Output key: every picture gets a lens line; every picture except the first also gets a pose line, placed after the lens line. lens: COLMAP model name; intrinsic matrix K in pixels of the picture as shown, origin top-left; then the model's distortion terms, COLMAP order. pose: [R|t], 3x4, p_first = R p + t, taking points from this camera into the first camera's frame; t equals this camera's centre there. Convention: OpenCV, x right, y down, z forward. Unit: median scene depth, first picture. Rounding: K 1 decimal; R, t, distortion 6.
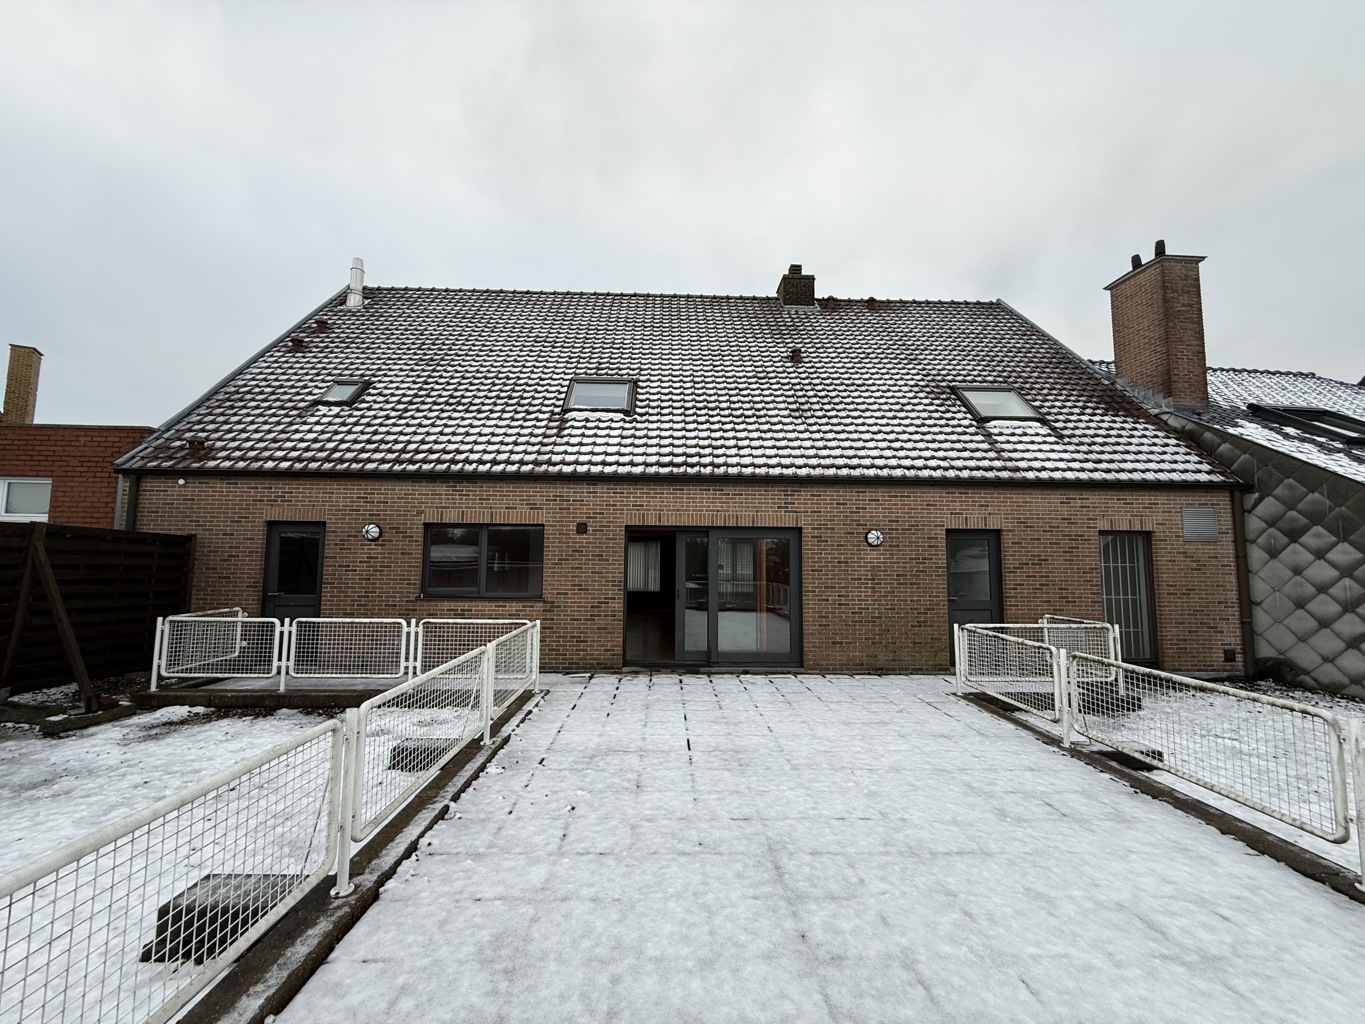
lens RADIAL K [[547.1, 0, 681.5], [0, 547.1, 511.7], [0, 0, 1]] dist [0.000216, 0.000119]
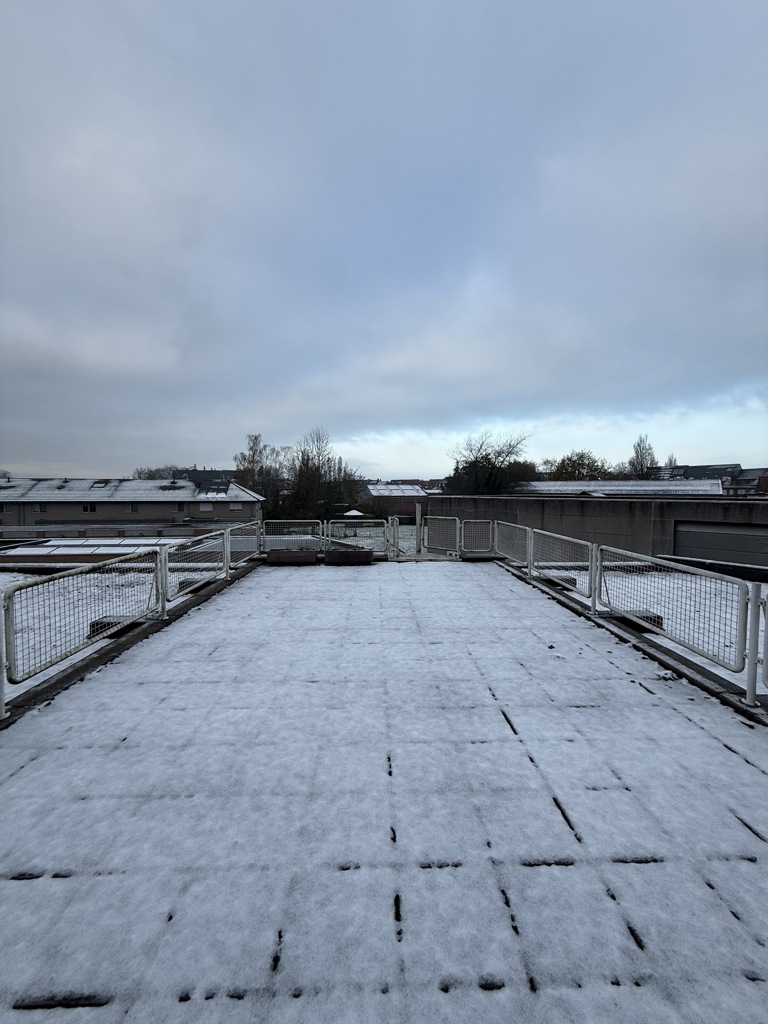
lens RADIAL K [[410.4, 0, 384.4], [0, 410.4, 512.0], [0, 0, 1]] dist [0.000216, 0.000119]
pose [[-0.999899, -0.013782, 0.003390, 0.242339], [-0.013876, 0.999467, -0.029543, 0.208907], [-0.002981, -0.029587, -0.999558, 2.058675]]
